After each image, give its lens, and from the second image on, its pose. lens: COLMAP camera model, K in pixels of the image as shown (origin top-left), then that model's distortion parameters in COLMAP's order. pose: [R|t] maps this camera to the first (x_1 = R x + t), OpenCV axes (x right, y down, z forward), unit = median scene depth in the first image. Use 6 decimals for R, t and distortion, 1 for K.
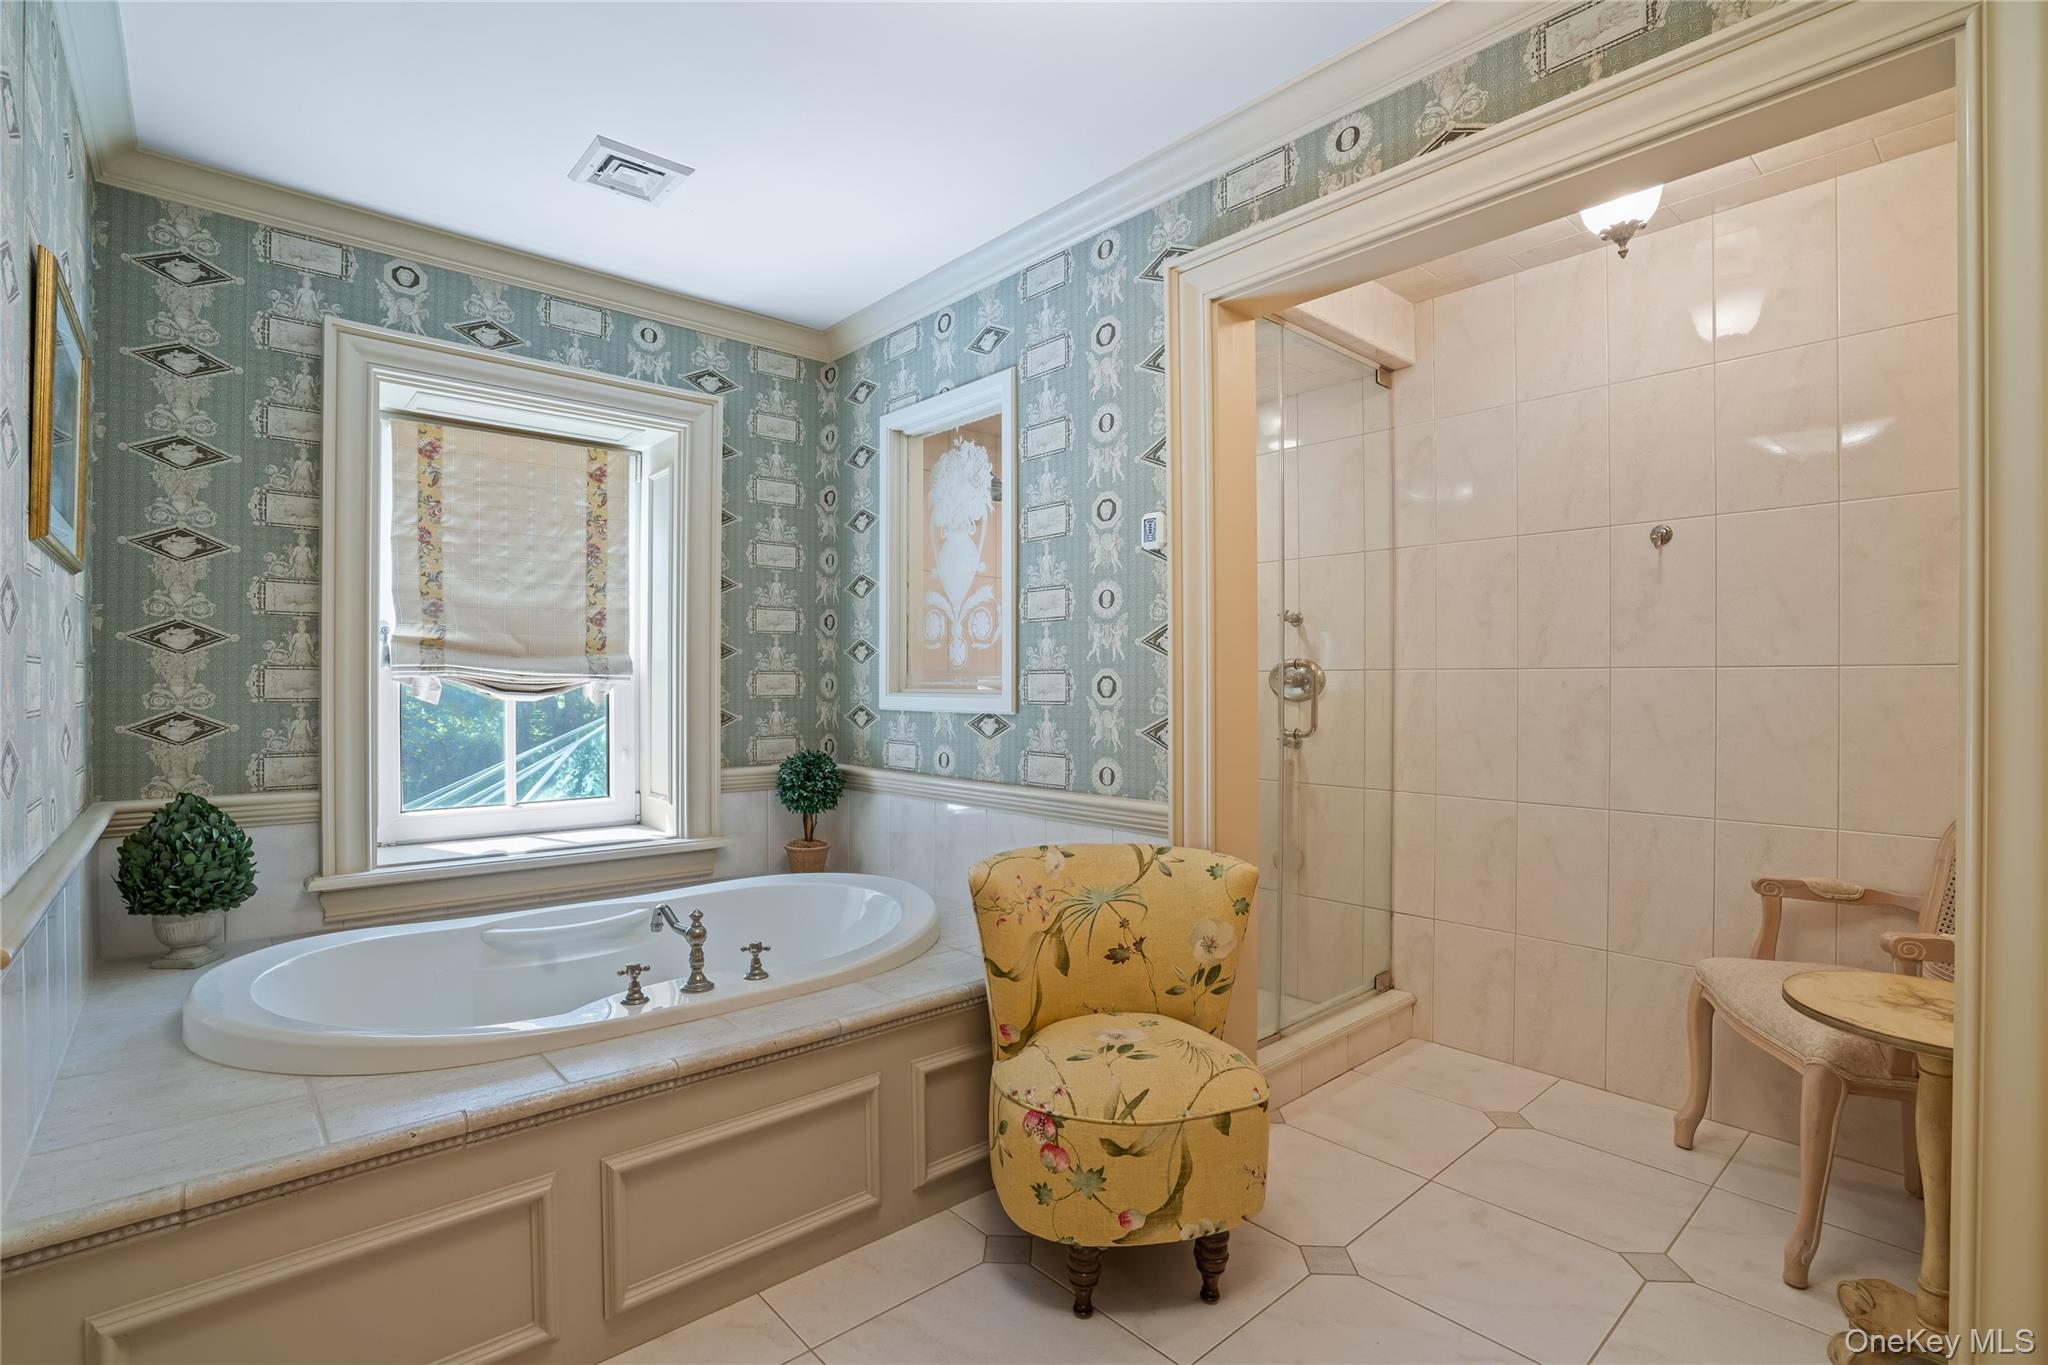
lens RADIAL K [[942.3, 0, 1012.4], [0, 942.3, 678.2], [0, 0, 1]] dist [-0.001014, 0.000047]
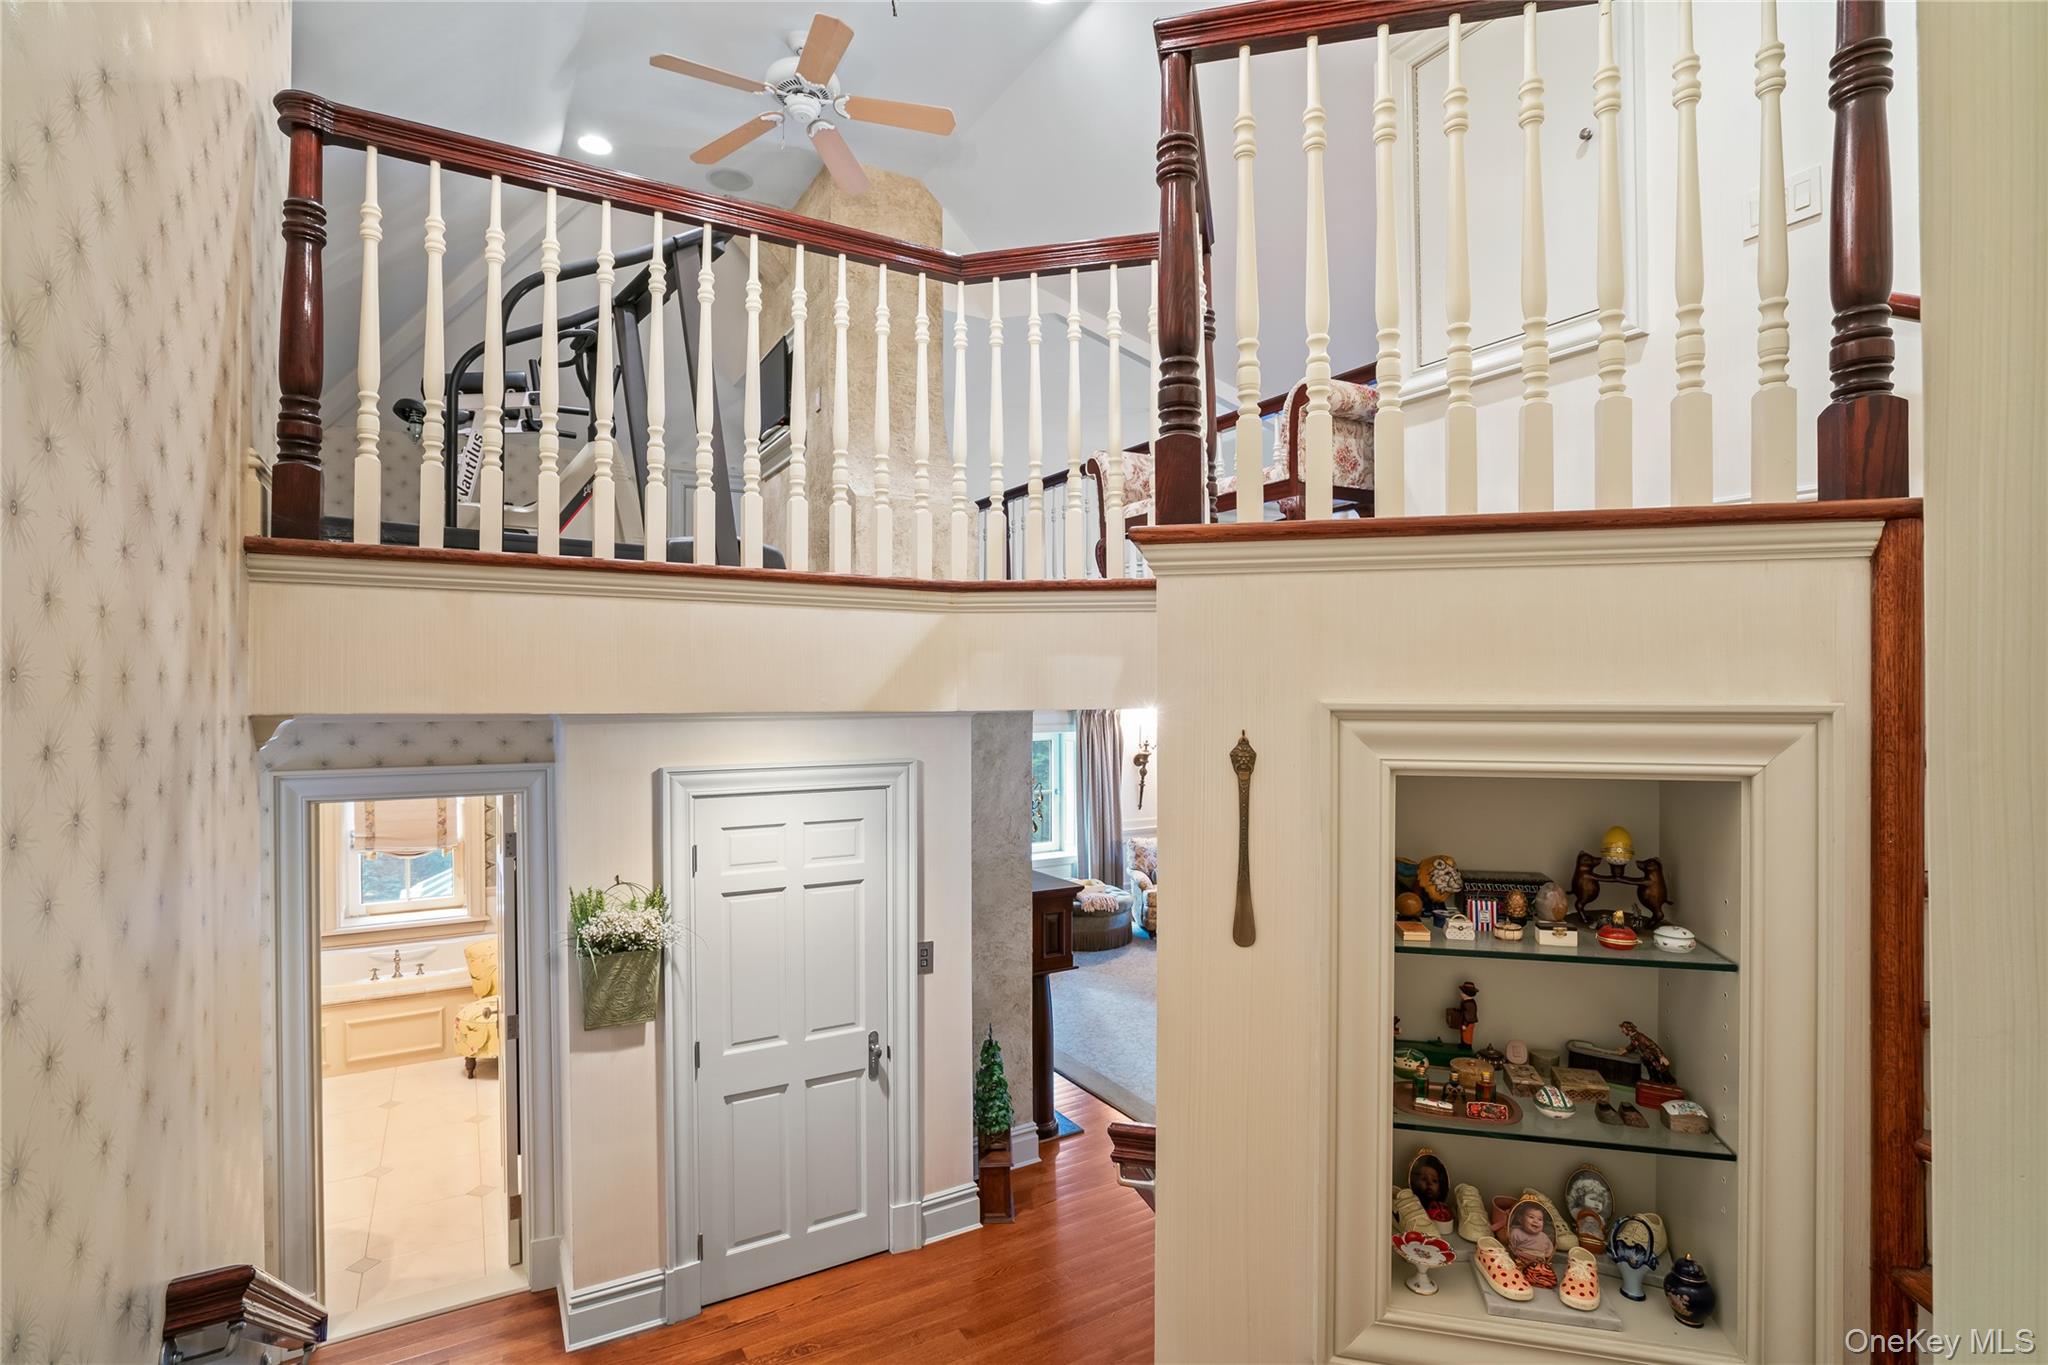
lens RADIAL K [[942.3, 0, 1021.0], [0, 942.3, 697.9], [0, 0, 1]] dist [-0.001014, 0.000047]
pose [[0.983215, -0.003268, -0.182424, 1.977713], [0.004140, 0.999982, 0.004397, -0.525449], [0.182406, -0.005079, 0.983210, -1.480888]]
